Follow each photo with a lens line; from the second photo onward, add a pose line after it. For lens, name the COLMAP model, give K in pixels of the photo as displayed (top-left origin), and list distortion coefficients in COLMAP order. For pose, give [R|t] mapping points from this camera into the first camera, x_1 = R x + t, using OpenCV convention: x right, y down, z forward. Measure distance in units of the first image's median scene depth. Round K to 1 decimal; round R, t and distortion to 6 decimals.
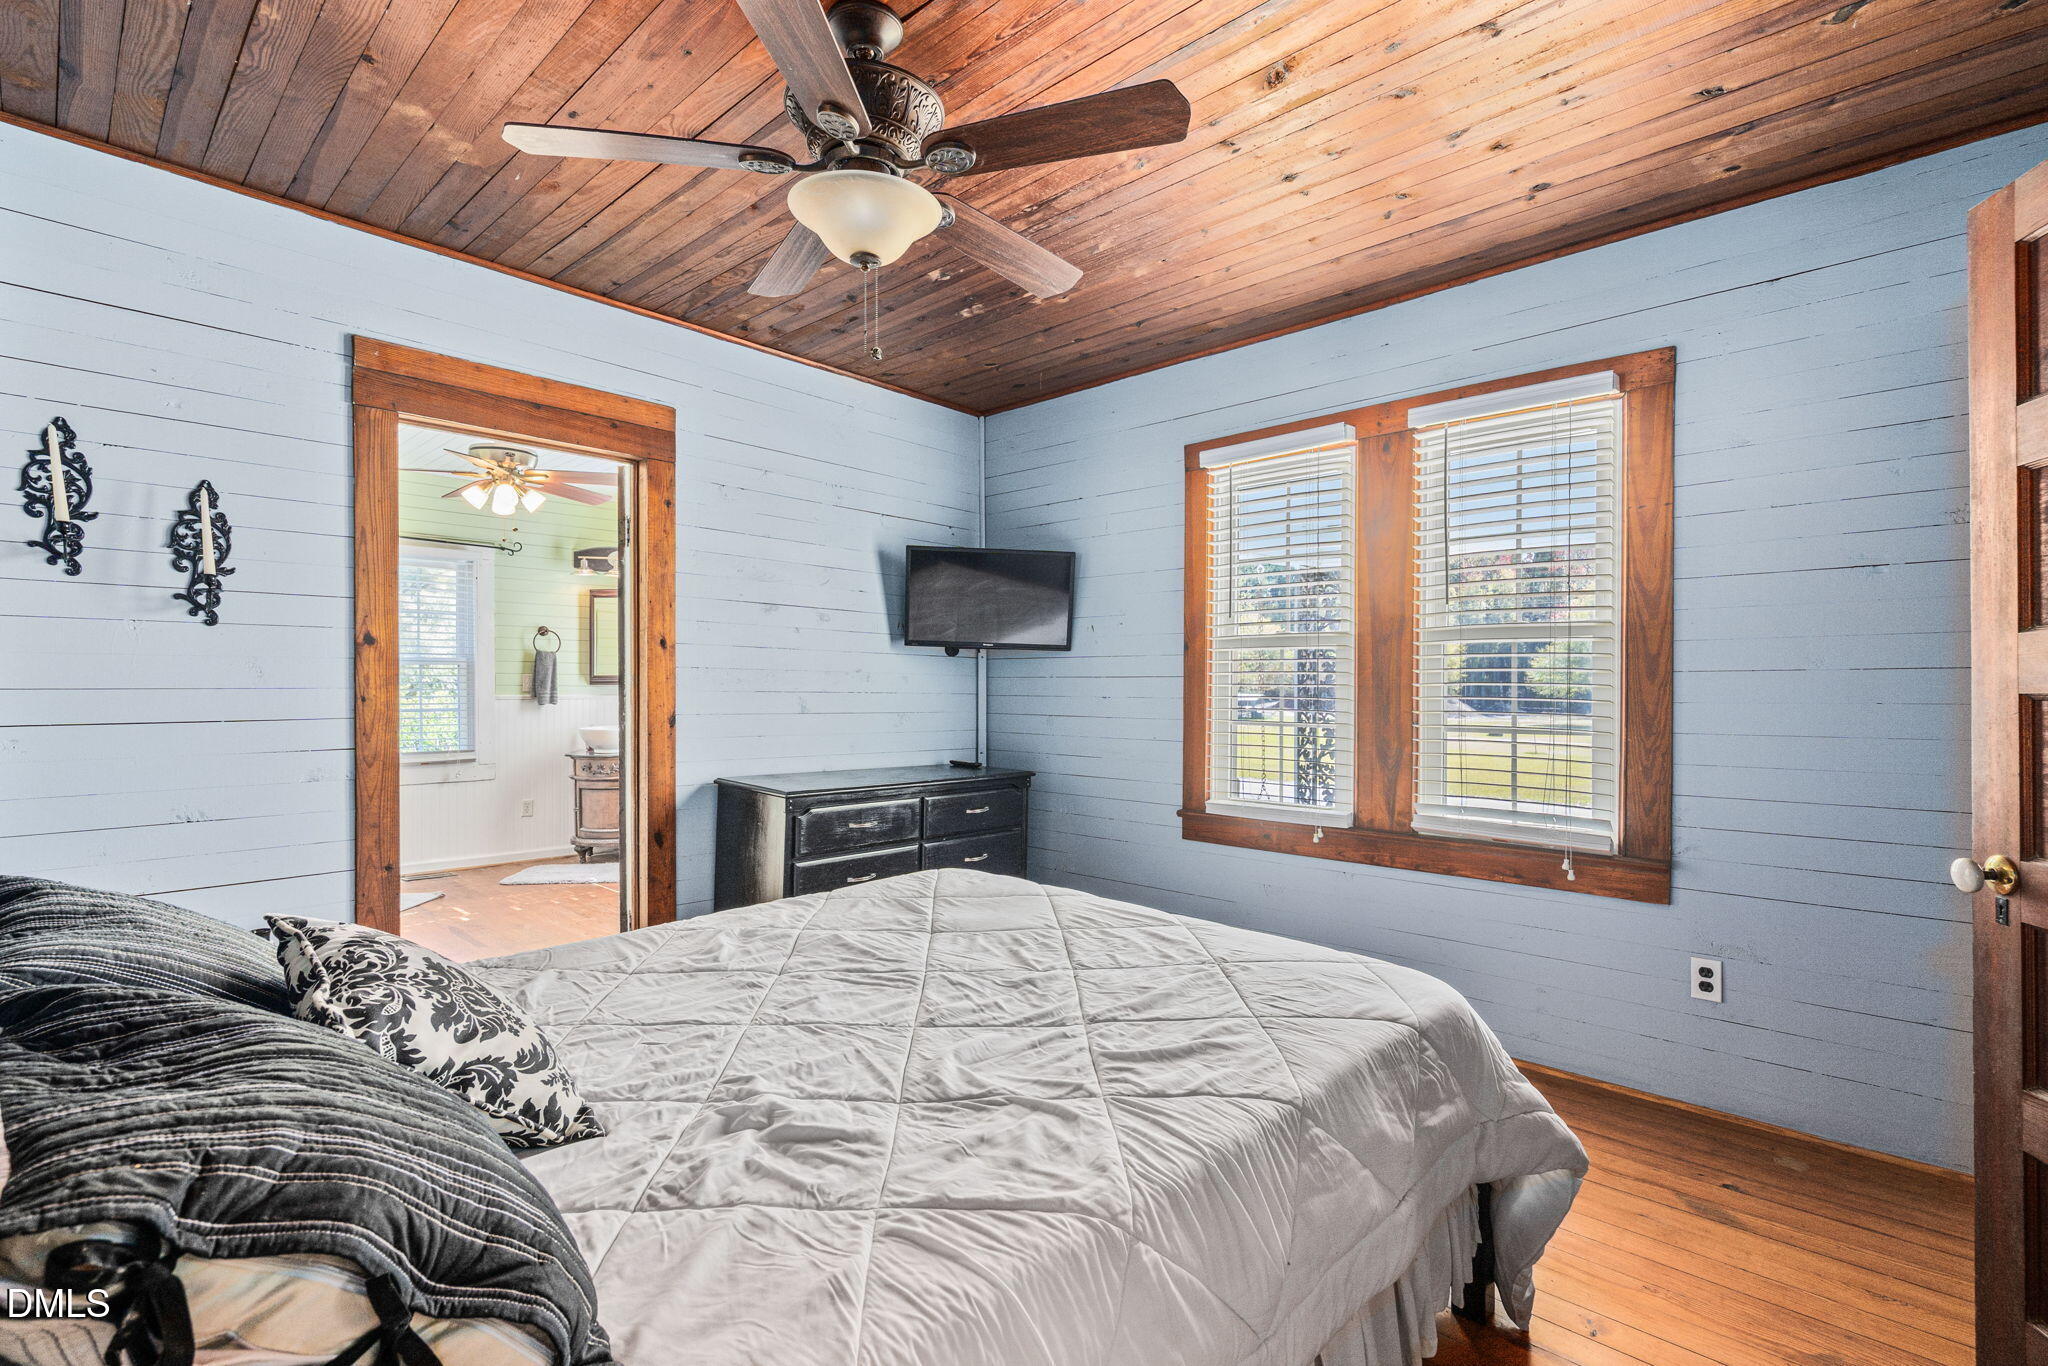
lens RADIAL K [[927.5, 0, 1031.8], [0, 927.5, 679.7], [0, 0, 1]] dist [-0.005137, 0.002993]
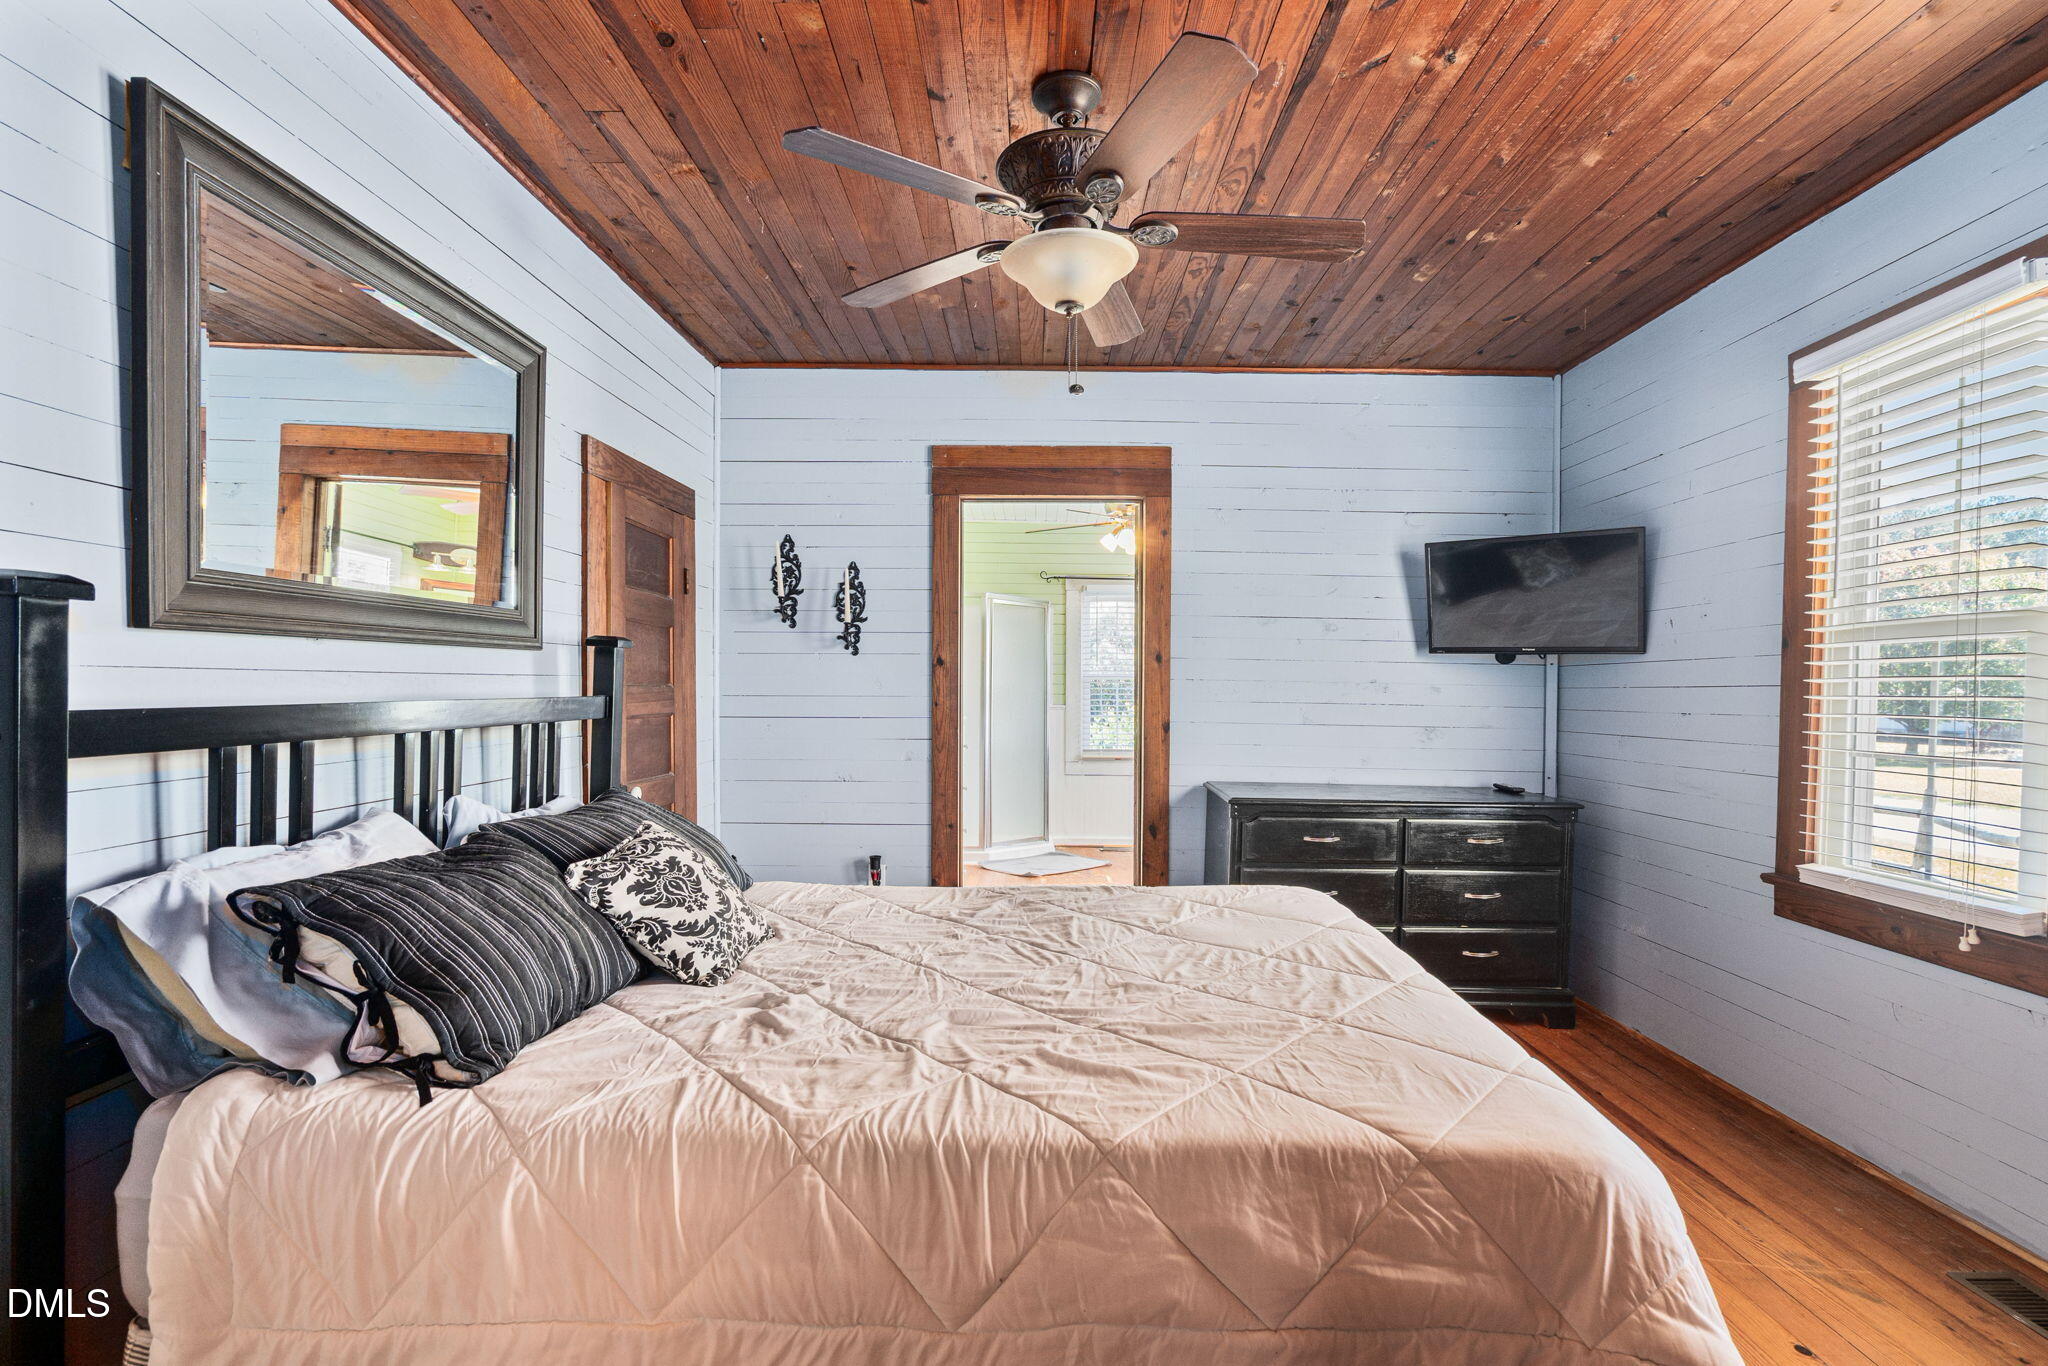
lens RADIAL K [[940.0, 0, 1052.6], [0, 940.0, 703.8], [0, 0, 1]] dist [-0.002894, 0.000781]
pose [[0.677218, 0.008789, -0.735729, 0.500032], [-0.000795, 0.999937, 0.011214, 0.005029], [0.735782, -0.007010, 0.677183, 0.179281]]
